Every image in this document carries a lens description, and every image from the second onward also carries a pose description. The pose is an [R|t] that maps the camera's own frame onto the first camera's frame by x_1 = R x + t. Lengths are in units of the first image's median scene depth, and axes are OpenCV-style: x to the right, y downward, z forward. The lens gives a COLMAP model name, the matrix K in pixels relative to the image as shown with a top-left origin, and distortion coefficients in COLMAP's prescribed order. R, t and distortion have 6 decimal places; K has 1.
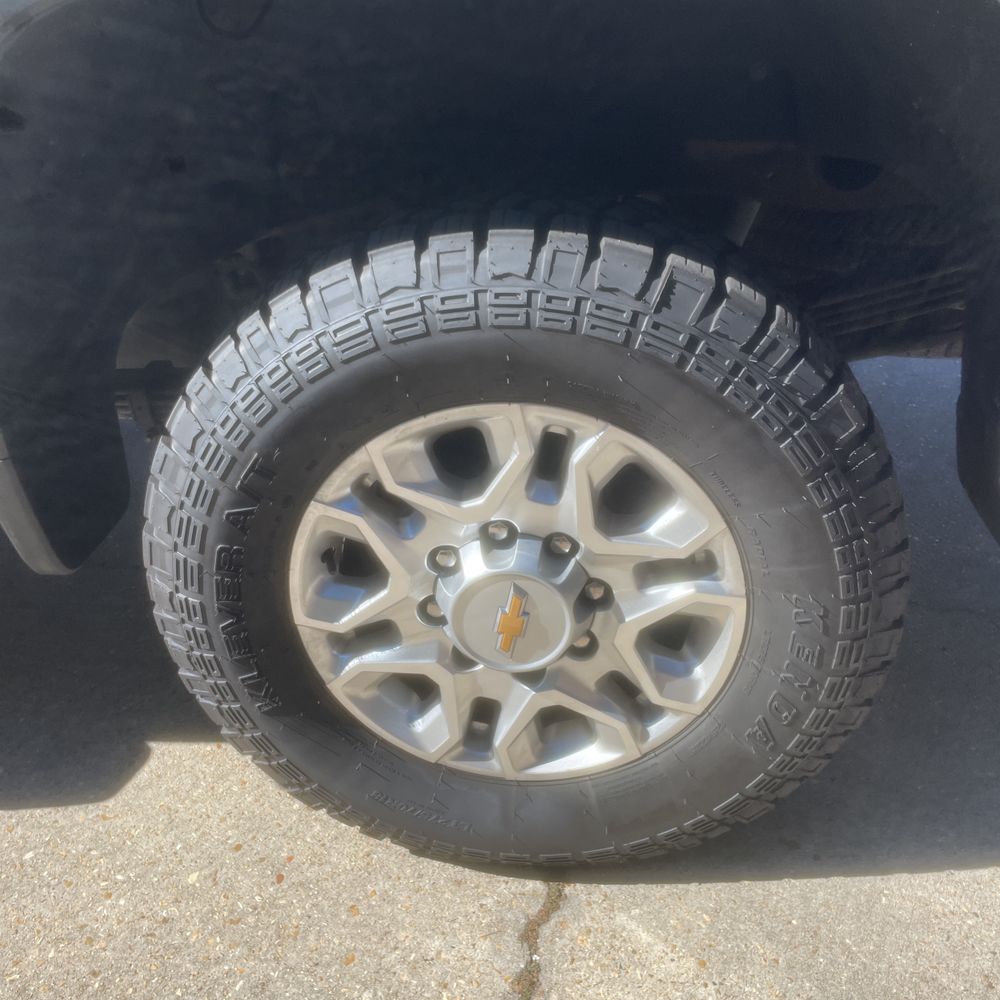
lens RADIAL K [[1009.9, 0, 487.6], [0, 1009.9, 489.7], [0, 0, 1]] dist [0.058925, -0.053399]
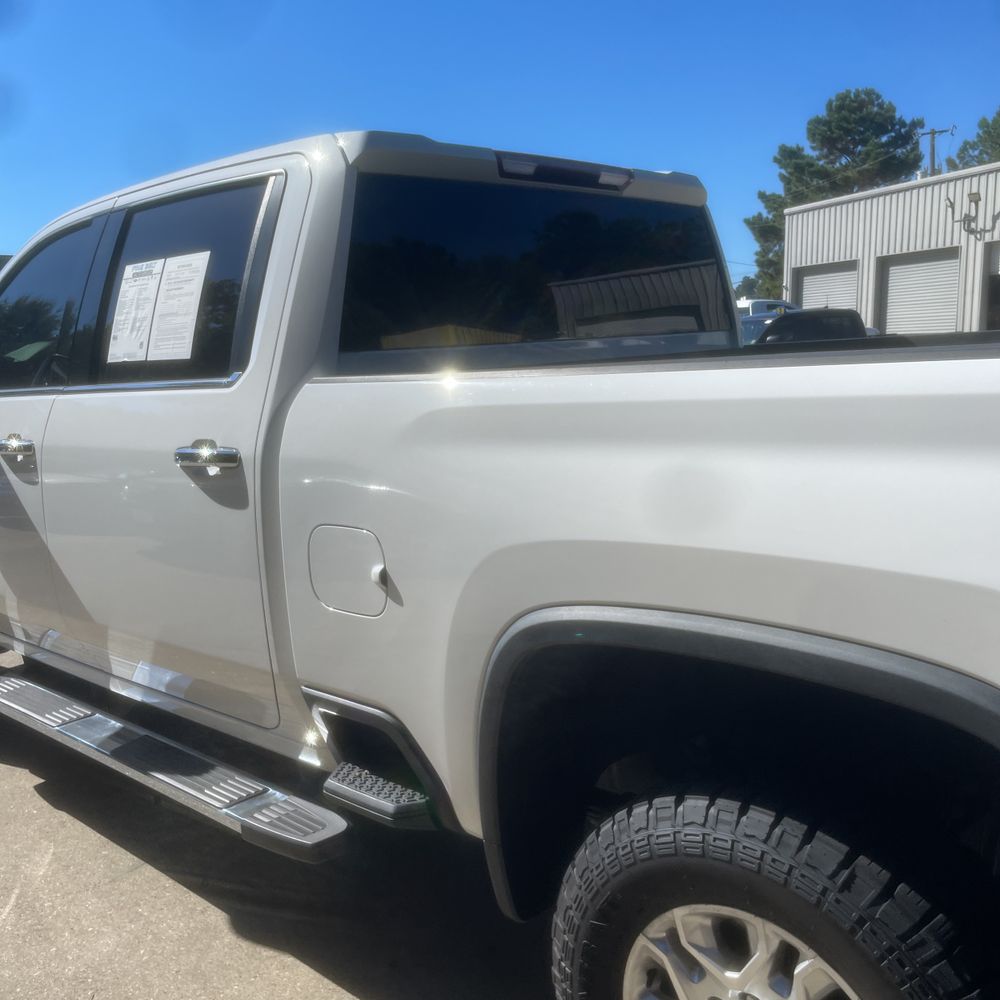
lens RADIAL K [[1002.6, 0, 500.0], [0, 1002.6, 500.0], [0, 0, 1]] dist [0.087702, -0.109687]
pose [[0.786530, 0.100585, -0.609305, 0.598084], [-0.287702, 0.932717, -0.217410, -0.229520], [0.546440, 0.346298, 0.762549, -0.610565]]
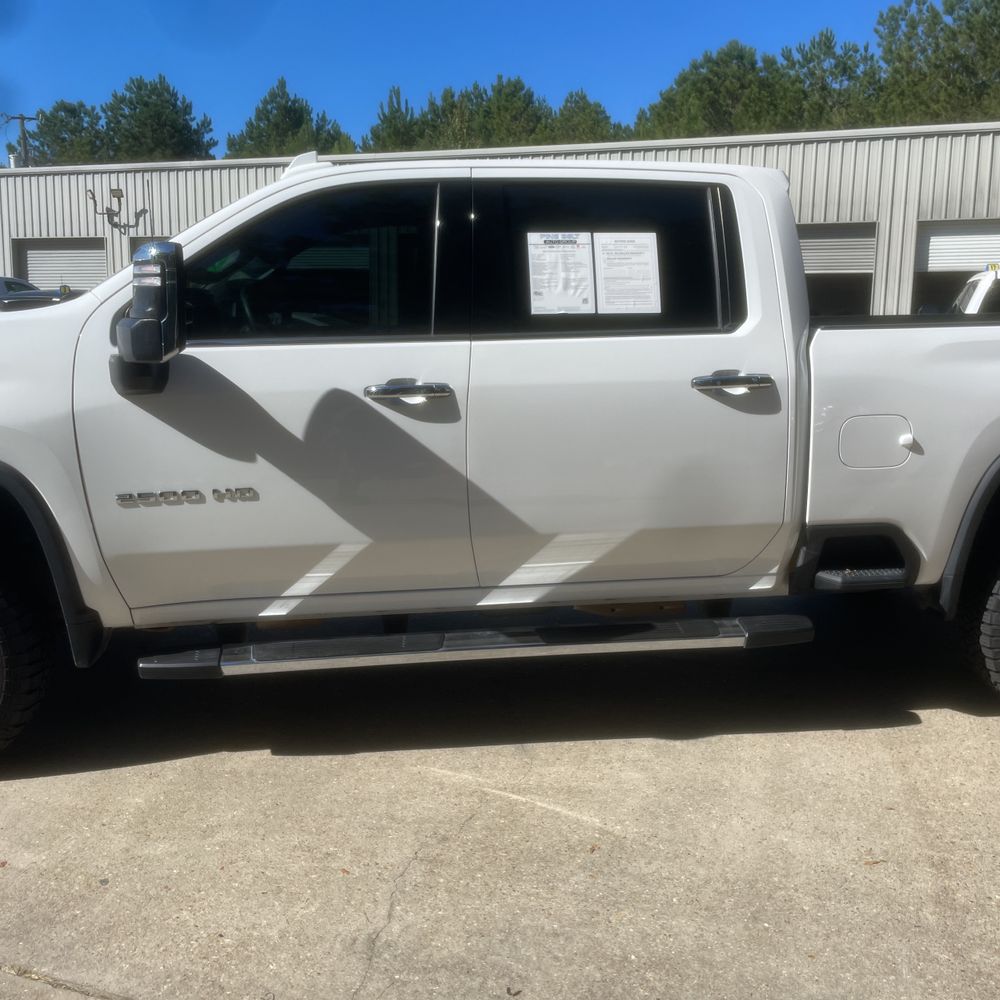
lens RADIAL K [[999.9, 0, 501.4], [0, 999.9, 481.9], [0, 0, 1]] dist [0.085531, -0.101647]
pose [[0.979491, 0.006082, 0.201395, -2.892349], [0.061336, 0.943104, -0.326793, 0.742280], [-0.191924, 0.332443, 0.923389, -2.084447]]
